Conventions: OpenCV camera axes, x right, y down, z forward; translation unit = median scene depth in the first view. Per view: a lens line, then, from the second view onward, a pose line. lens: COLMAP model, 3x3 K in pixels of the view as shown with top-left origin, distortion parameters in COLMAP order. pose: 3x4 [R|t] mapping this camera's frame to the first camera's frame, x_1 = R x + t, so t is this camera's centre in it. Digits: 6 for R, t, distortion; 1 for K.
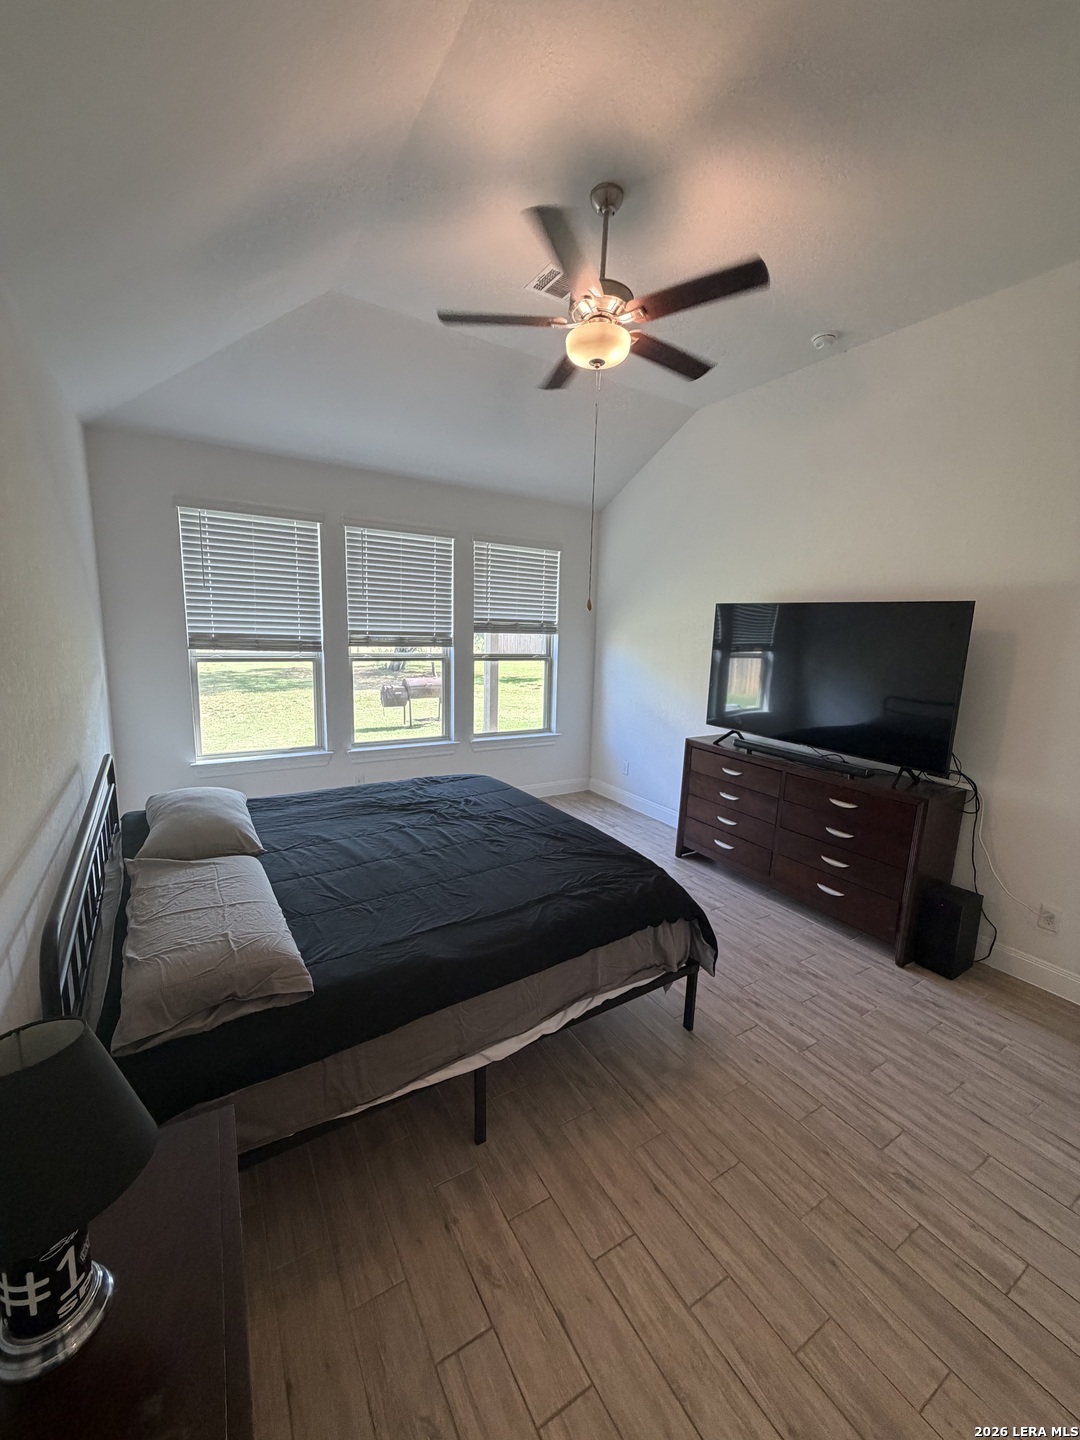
lens RADIAL K [[570.8, 0, 540.0], [0, 570.8, 720.0], [0, 0, 1]] dist [-0.000409, 0.000037]
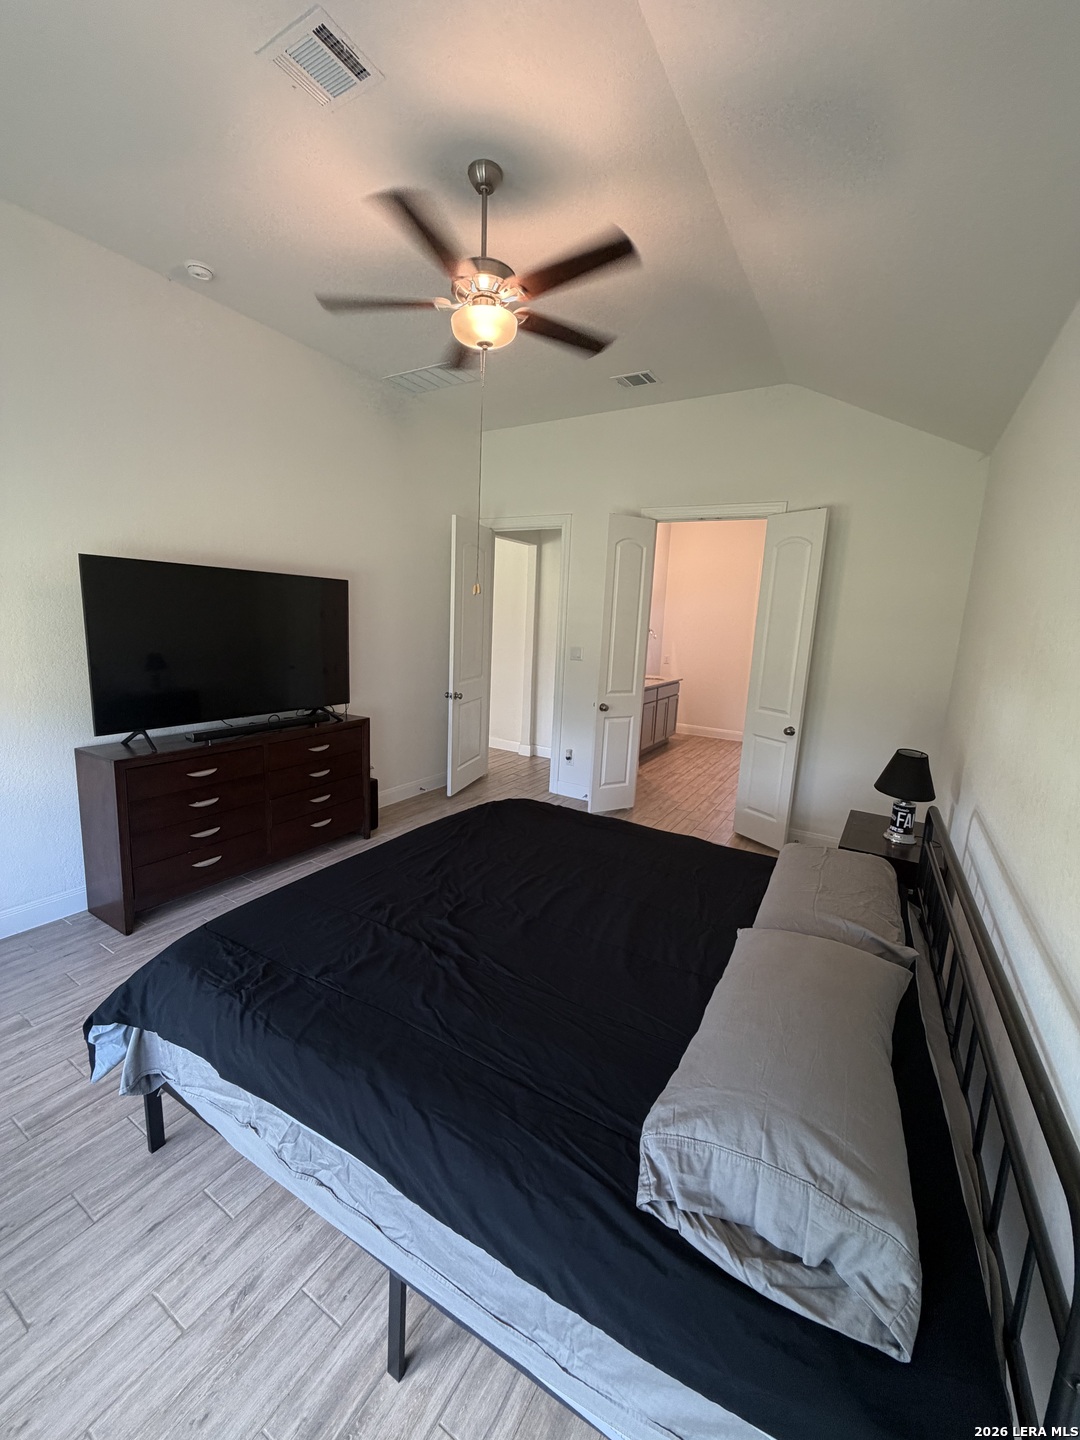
lens RADIAL K [[573.8, 0, 537.4], [0, 573.8, 711.3], [0, 0, 1]] dist [-0.001791, 0.004577]
pose [[-0.462524, -0.197403, 0.864351, -0.697902], [0.076919, 0.962288, 0.260930, -0.207261], [-0.883264, 0.187172, -0.429898, 1.083202]]
